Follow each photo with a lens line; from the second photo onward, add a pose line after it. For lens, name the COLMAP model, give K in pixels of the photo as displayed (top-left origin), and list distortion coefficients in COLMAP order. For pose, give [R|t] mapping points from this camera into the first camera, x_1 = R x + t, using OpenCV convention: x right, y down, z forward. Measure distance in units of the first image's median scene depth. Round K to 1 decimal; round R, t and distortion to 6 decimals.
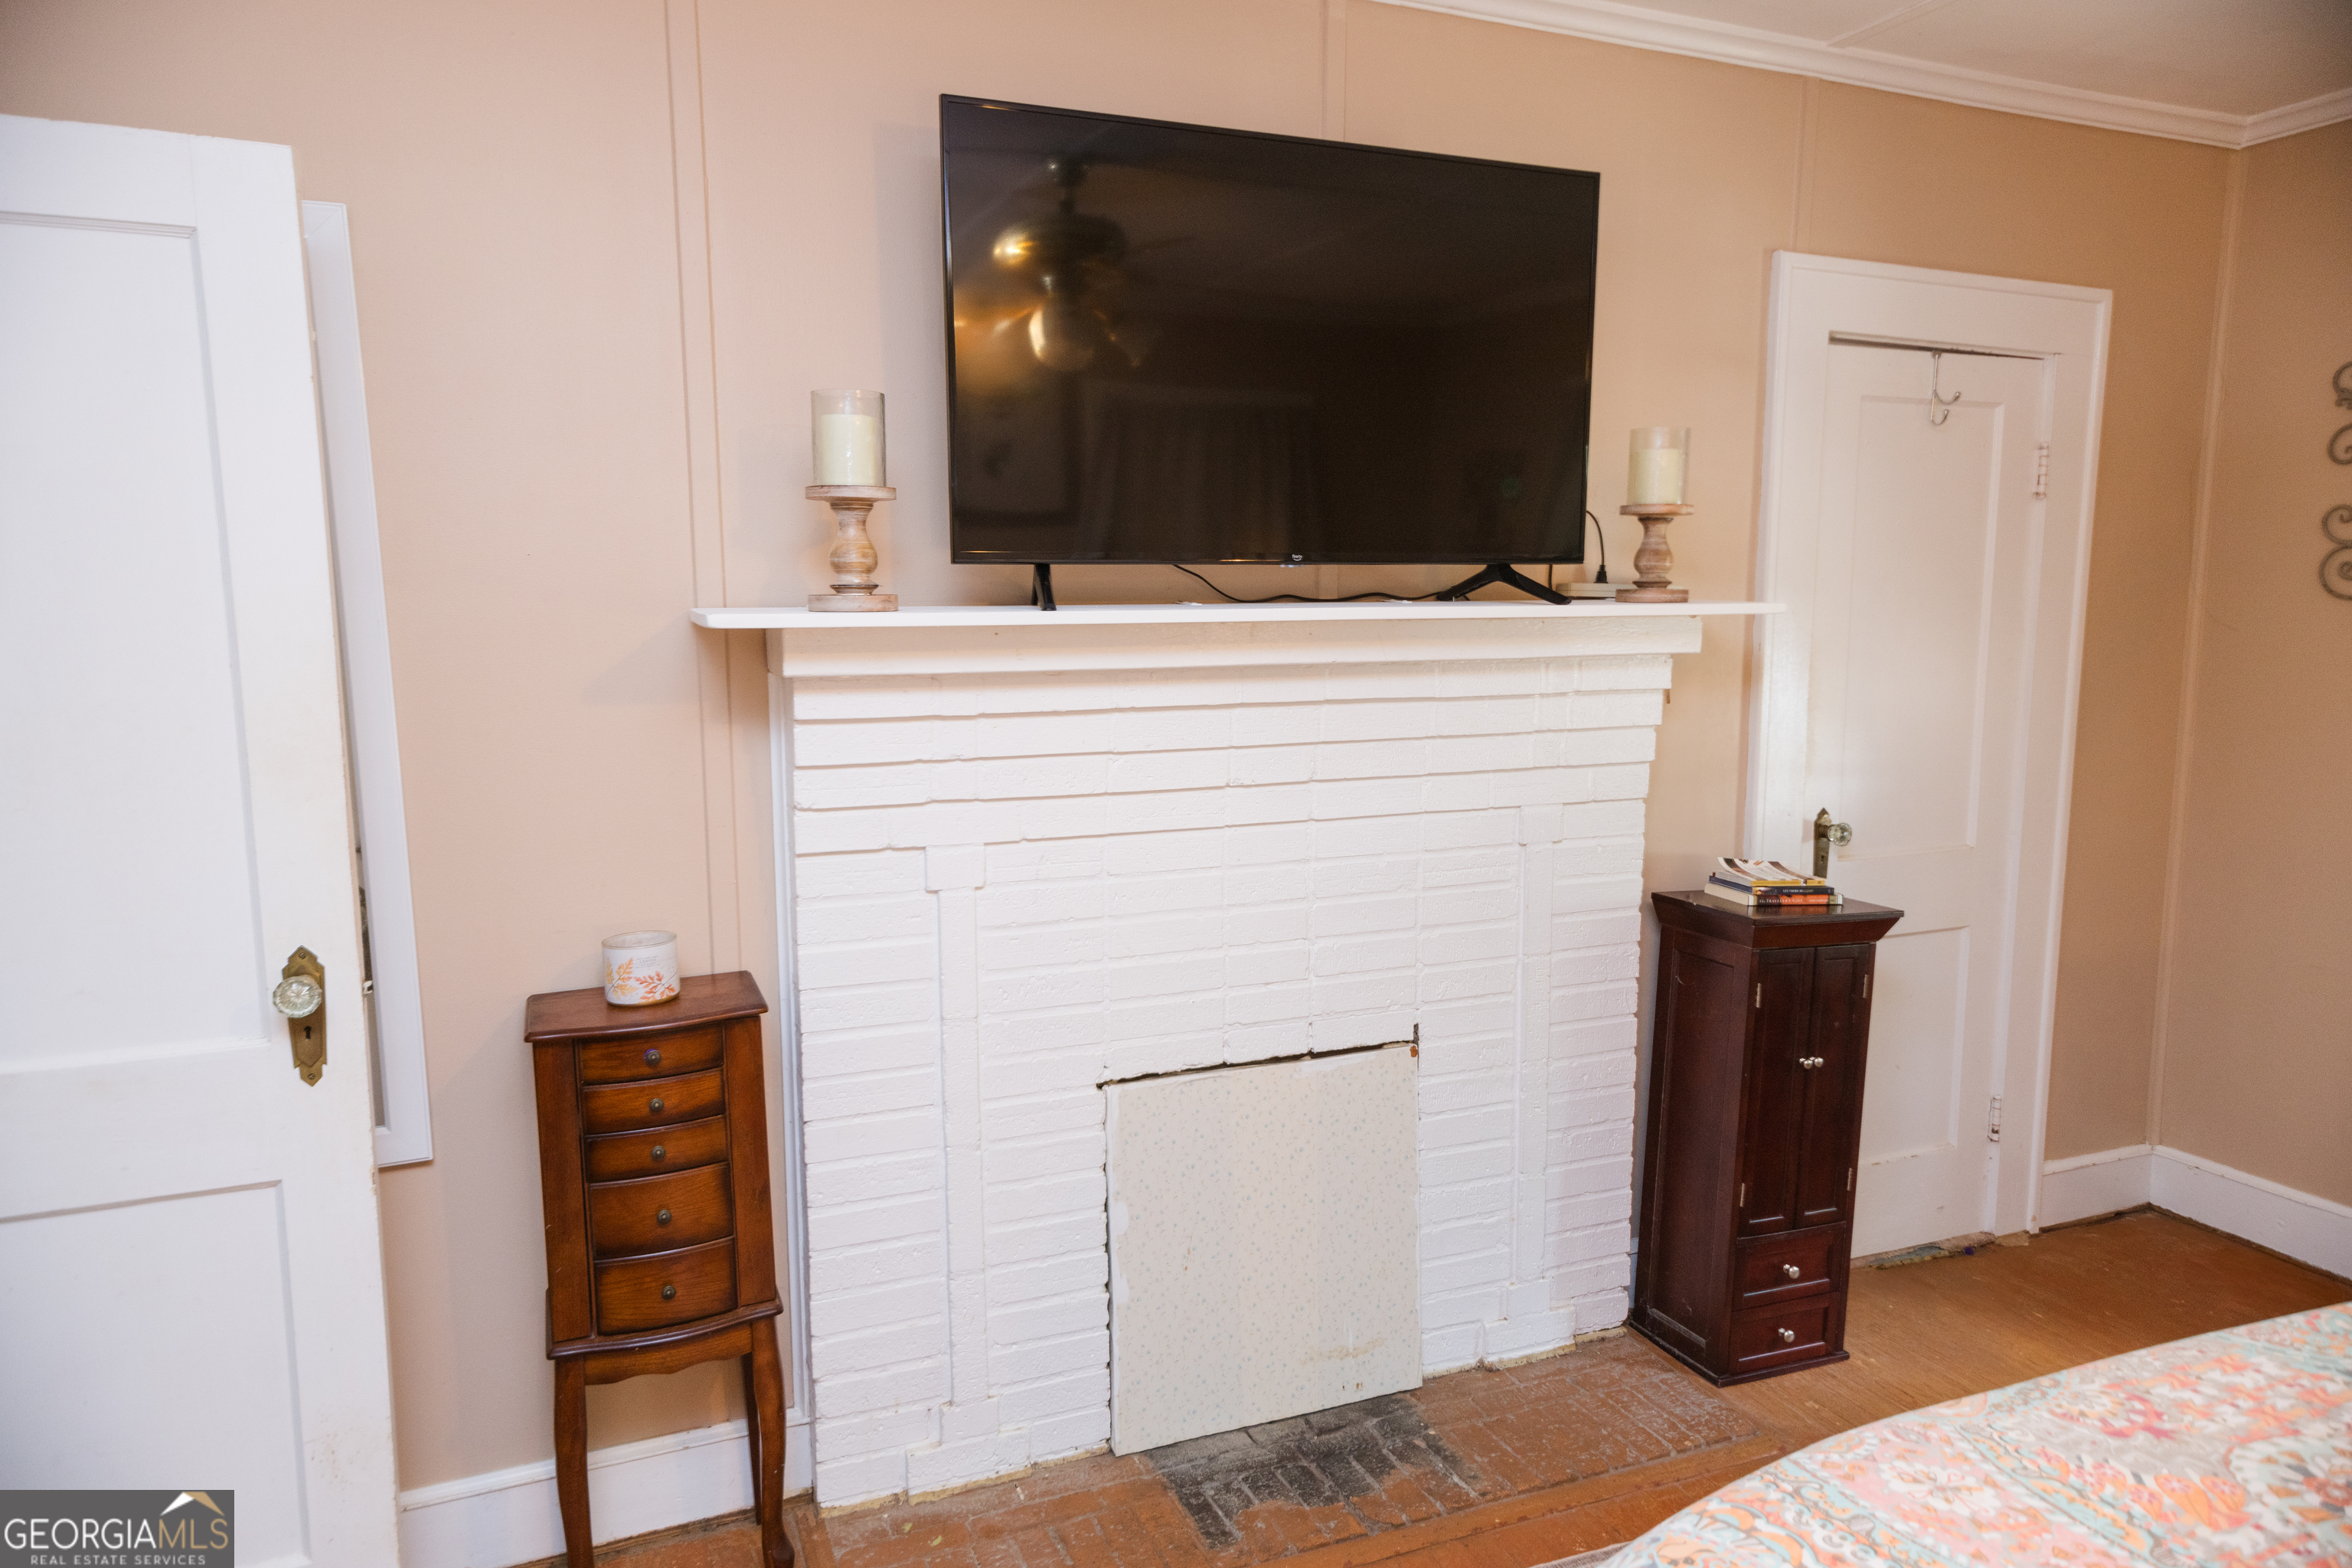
lens RADIAL K [[1464.3, 0, 1180.3], [0, 1464.3, 791.8], [0, 0, 1]] dist [0.026324, 0.000558]
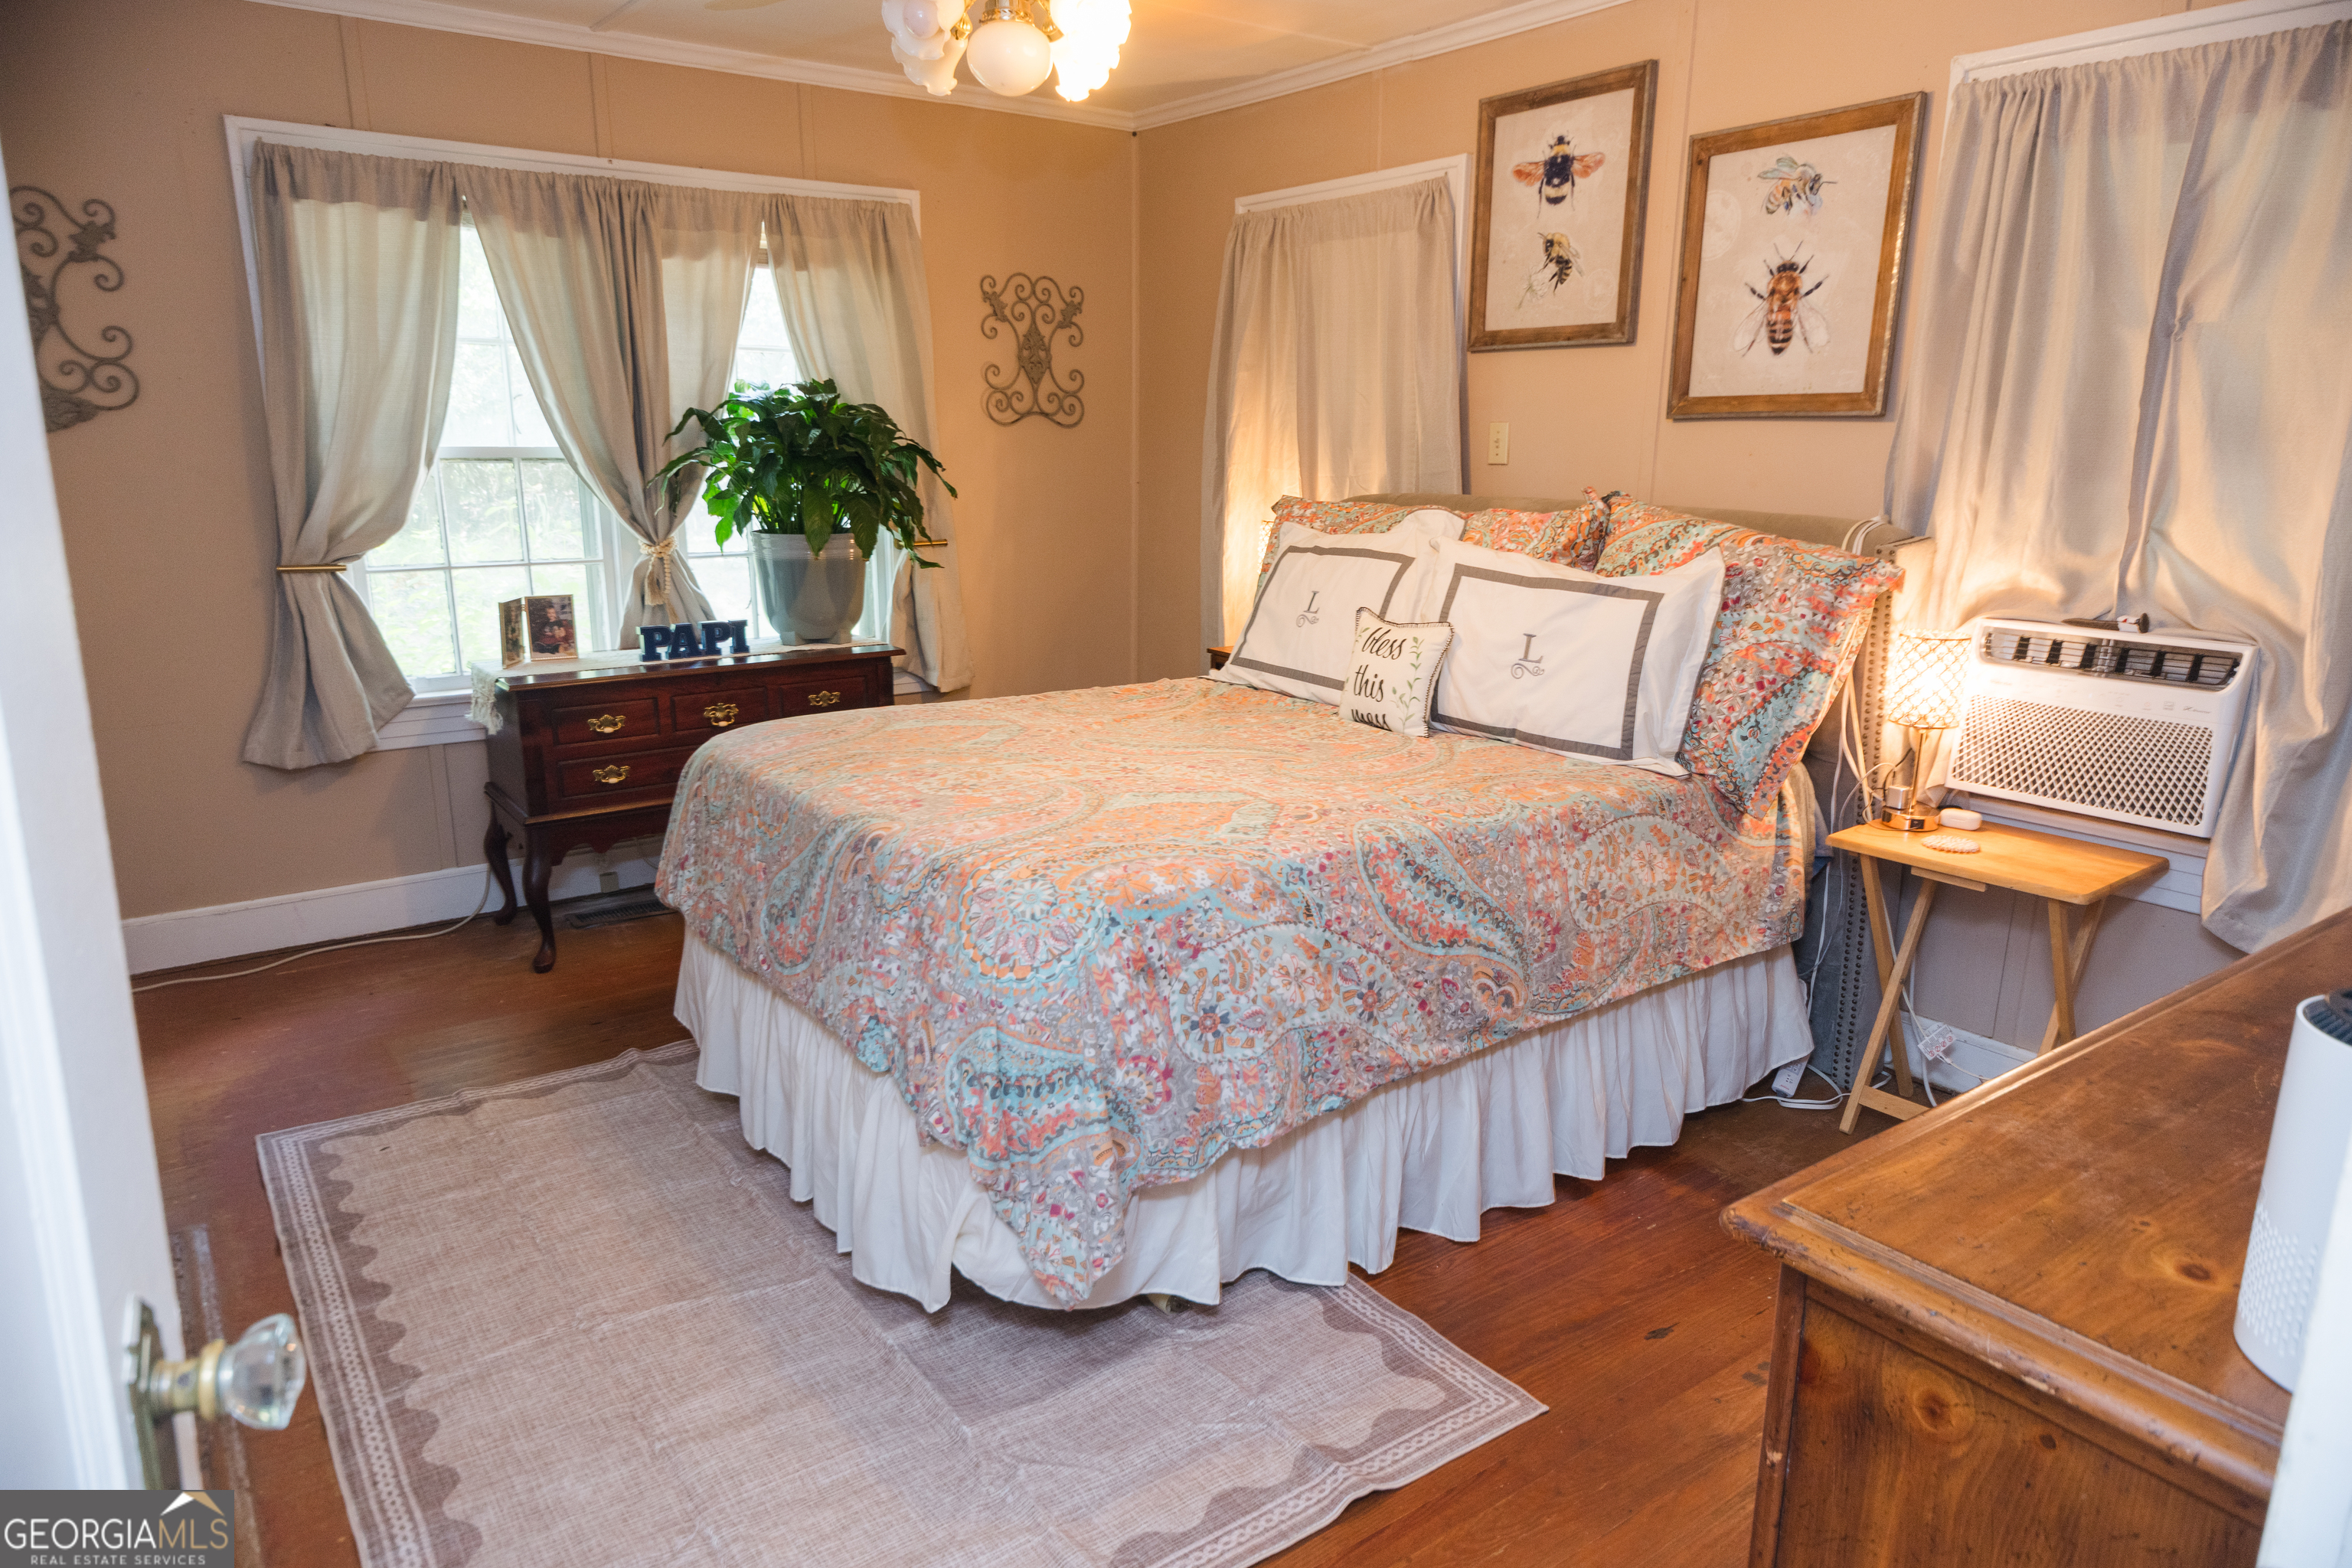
lens RADIAL K [[1461.8, 0, 1176.0], [0, 1461.8, 784.0], [0, 0, 1]] dist [0.017083, 0.012290]
pose [[-0.237785, -0.226882, 0.944449, -0.666057], [0.118244, 0.958344, 0.259990, -0.050625], [-0.964094, 0.173497, -0.201052, 0.479762]]
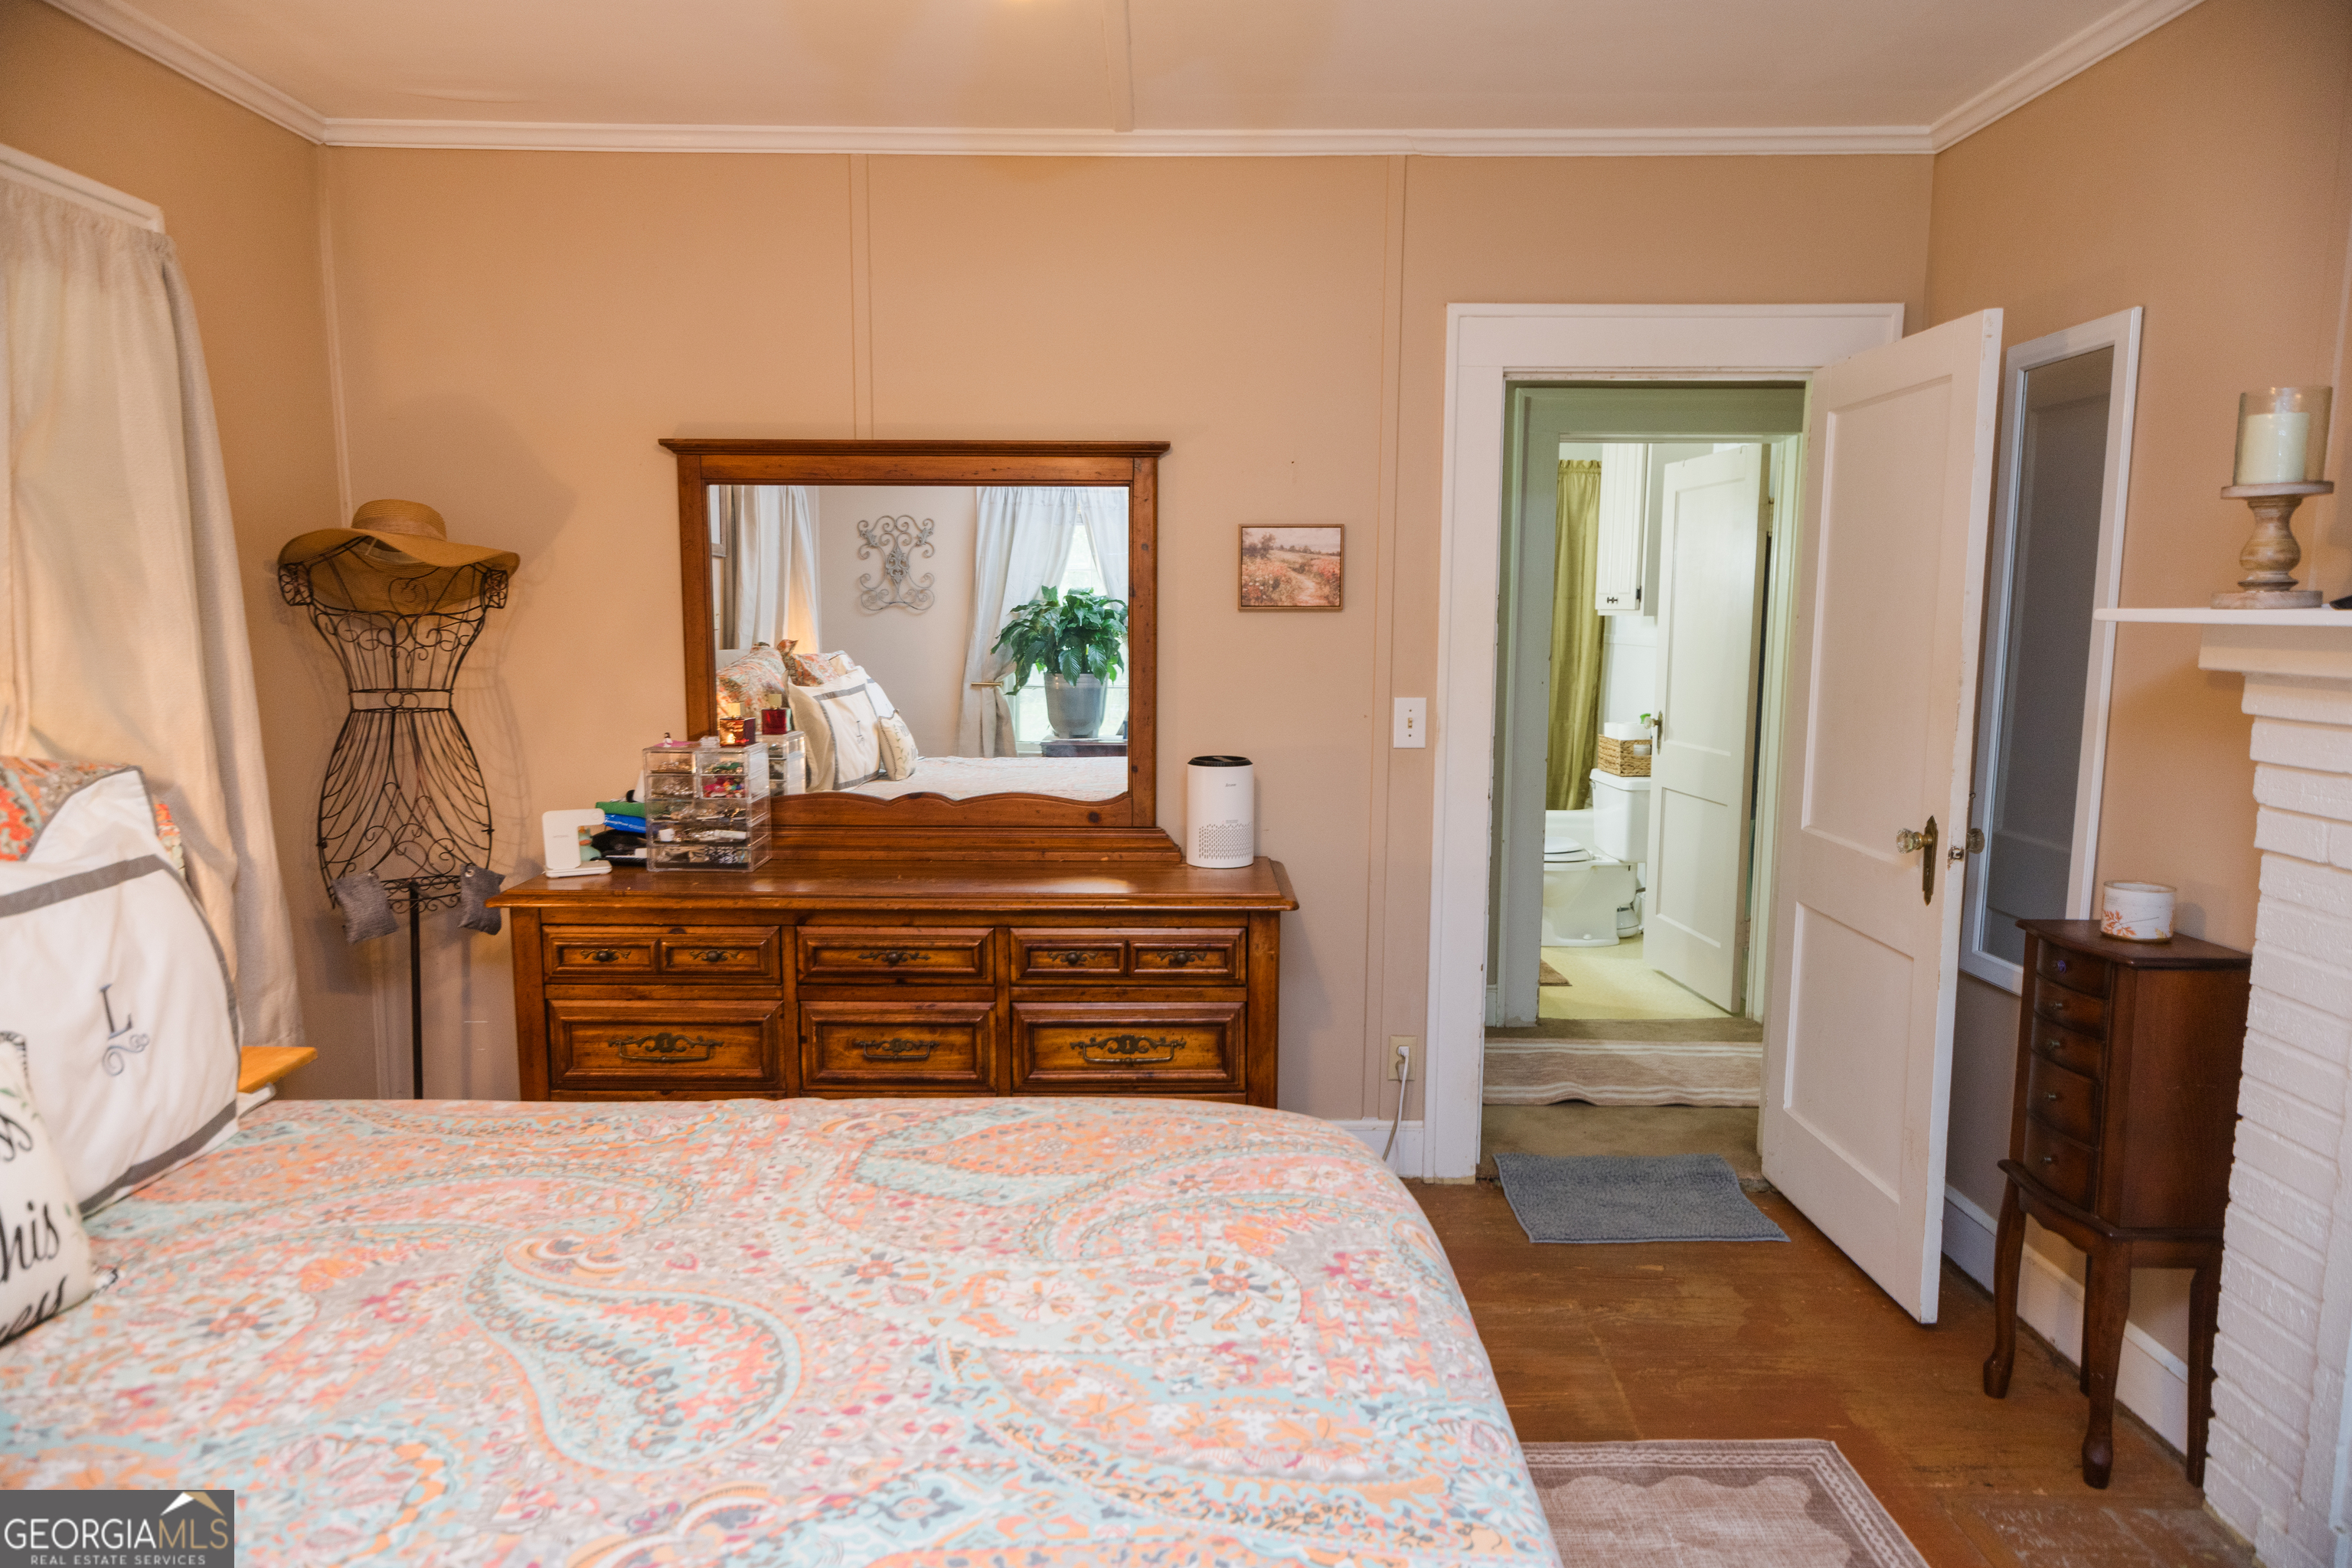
lens RADIAL K [[1464.3, 0, 1180.3], [0, 1464.3, 791.8], [0, 0, 1]] dist [0.026324, 0.000558]
pose [[-0.377115, 0.122382, -0.918045, 0.800466], [-0.124742, 0.975488, 0.181281, -0.073482], [0.917727, 0.182883, -0.352605, 0.558810]]
